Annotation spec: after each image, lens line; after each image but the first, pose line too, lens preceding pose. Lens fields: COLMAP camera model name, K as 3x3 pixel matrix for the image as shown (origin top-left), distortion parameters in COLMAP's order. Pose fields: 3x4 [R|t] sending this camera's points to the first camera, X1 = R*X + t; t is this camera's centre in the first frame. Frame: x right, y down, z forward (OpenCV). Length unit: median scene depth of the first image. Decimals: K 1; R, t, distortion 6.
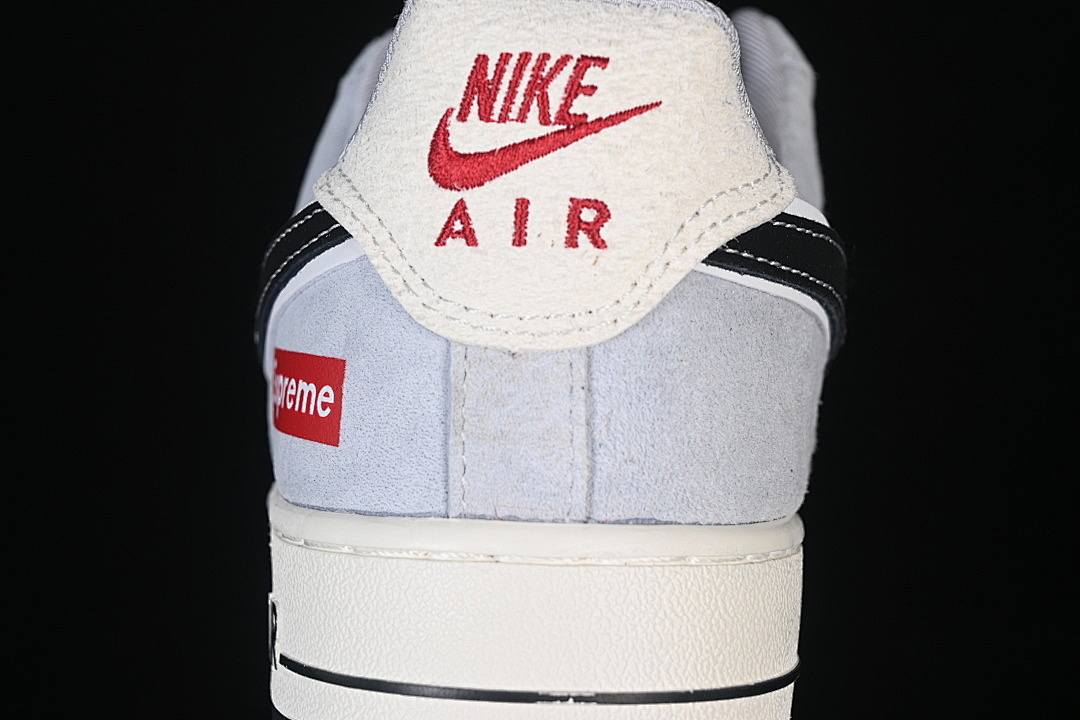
lens RADIAL K [[2341.3, 0, 540.0], [0, 2341.3, 360.0], [0, 0, 1]] dist [0.185913, -2.113854]
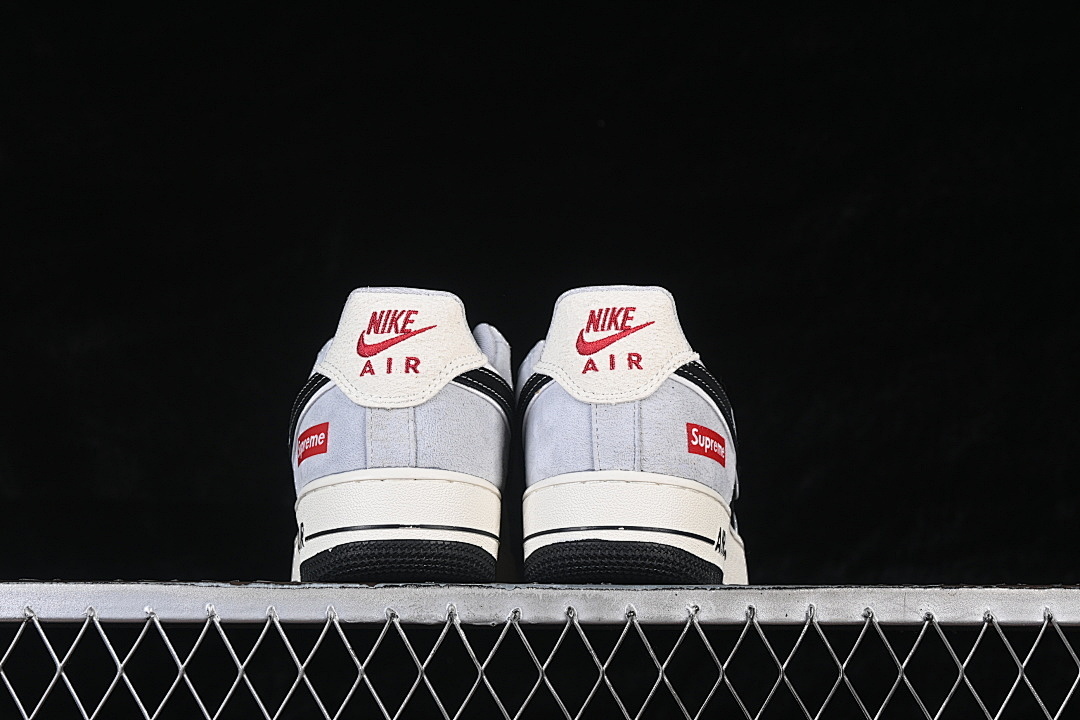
lens RADIAL K [[2341.3, 0, 540.0], [0, 2341.3, 360.0], [0, 0, 1]] dist [0.185913, -2.113854]
pose [[0.998672, -0.032558, 0.039917, 0.062358], [0.041834, 0.964778, -0.259718, 0.694006], [-0.030055, 0.261043, 0.964859, -1.803864]]
